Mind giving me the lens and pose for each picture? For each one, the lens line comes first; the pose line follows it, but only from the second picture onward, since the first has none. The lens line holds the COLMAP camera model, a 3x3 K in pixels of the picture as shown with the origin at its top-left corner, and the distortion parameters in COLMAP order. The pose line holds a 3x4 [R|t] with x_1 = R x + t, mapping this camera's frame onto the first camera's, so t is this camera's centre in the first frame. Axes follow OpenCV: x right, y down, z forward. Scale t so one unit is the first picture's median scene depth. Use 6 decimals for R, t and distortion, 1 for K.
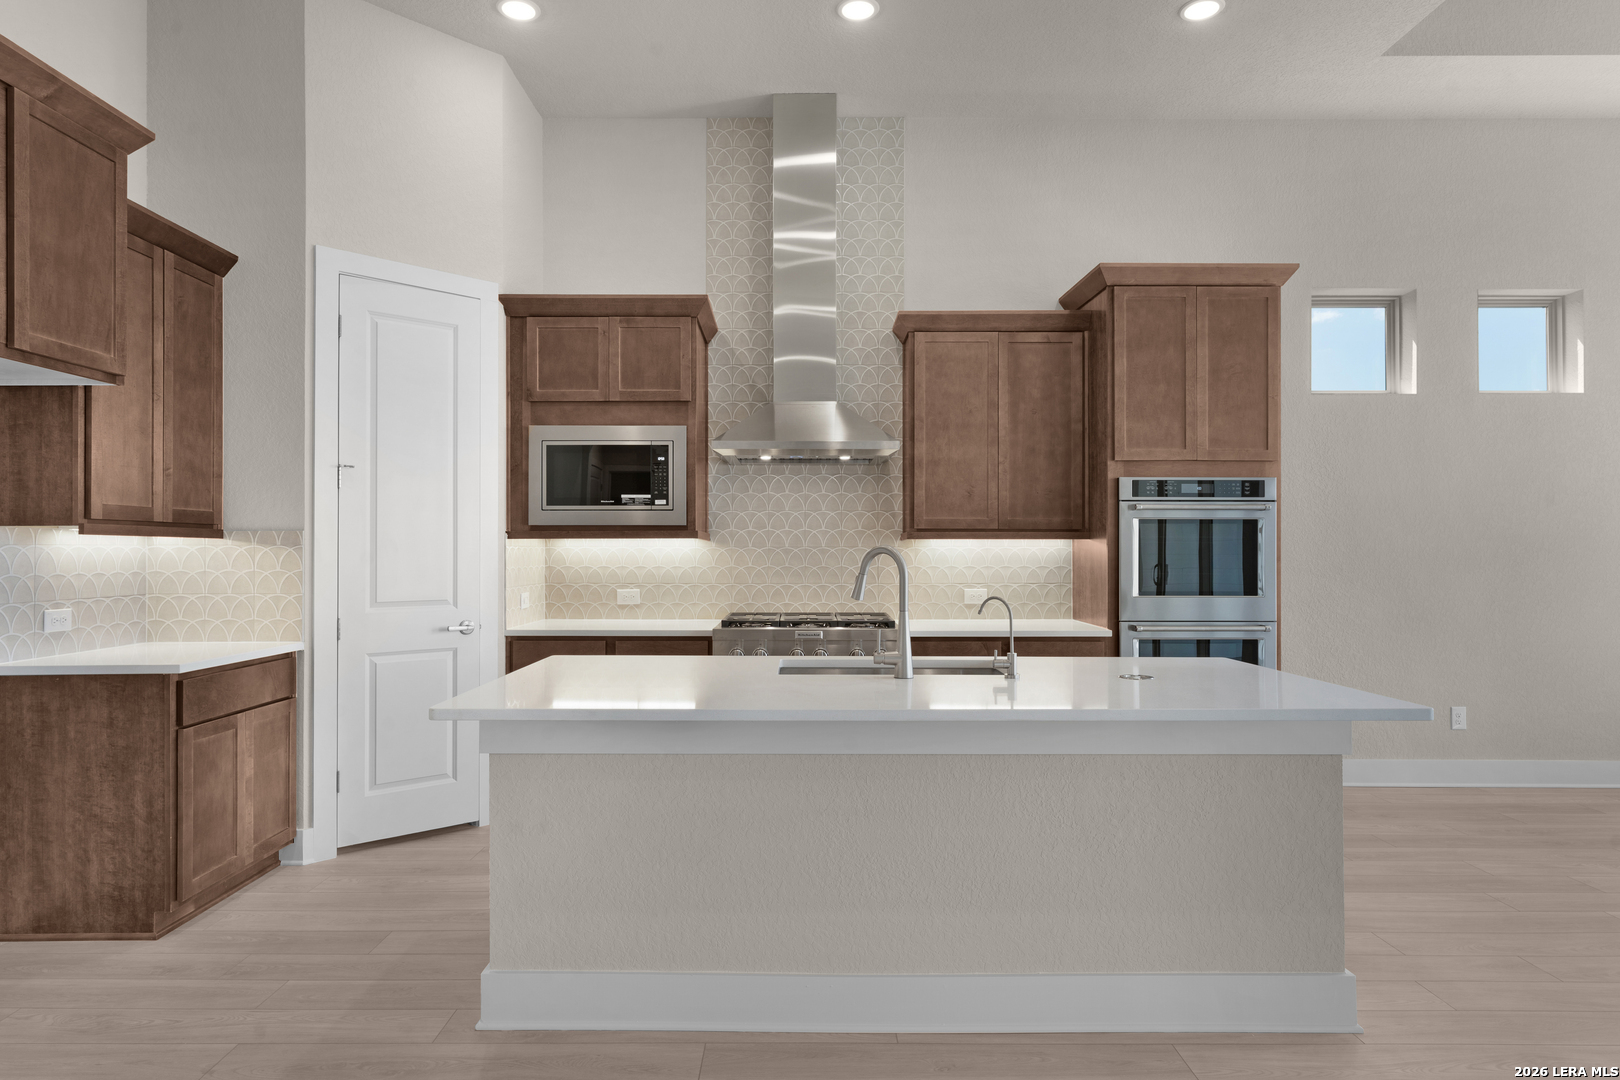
lens RADIAL K [[942.5, 0, 804.5], [0, 942.5, 544.4], [0, 0, 1]] dist [0.007675, 0.001013]
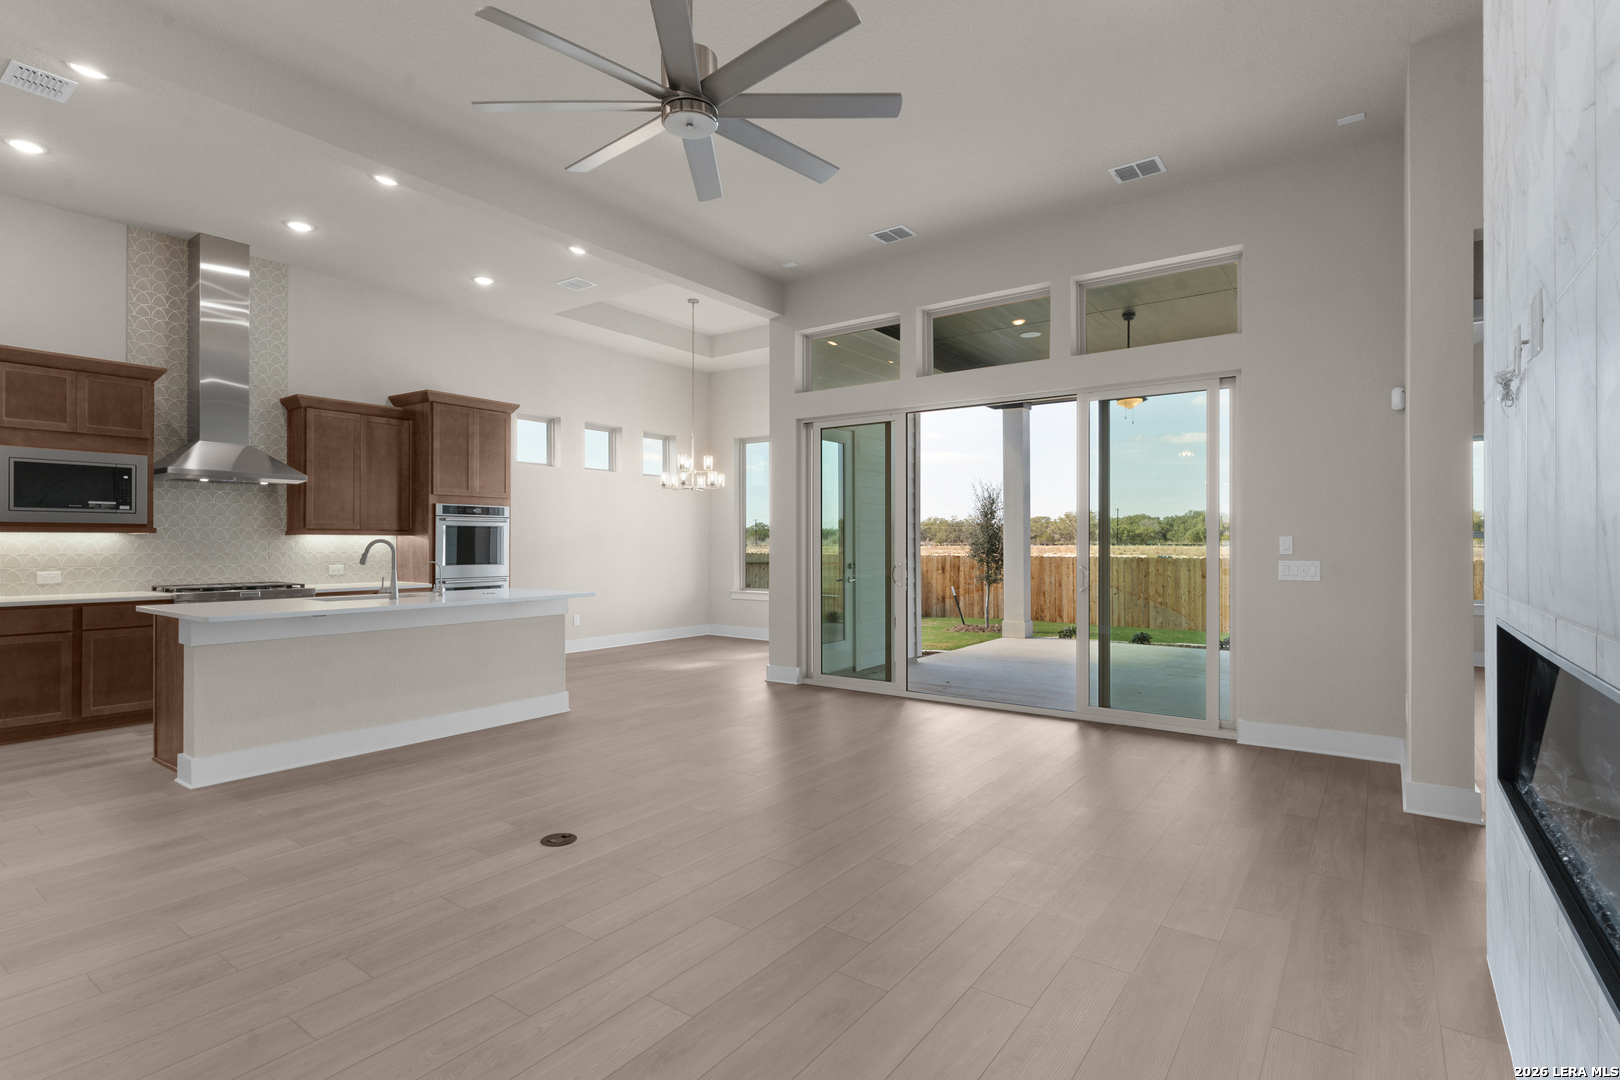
lens RADIAL K [[795.9, 0, 800.7], [0, 795.9, 536.8], [0, 0, 1]] dist [0.002896, -0.000455]
pose [[0.596707, 0.006034, 0.802436, -0.485354], [-0.004511, 0.999981, -0.004166, -0.000176], [-0.802446, -0.001134, 0.596723, -0.515516]]
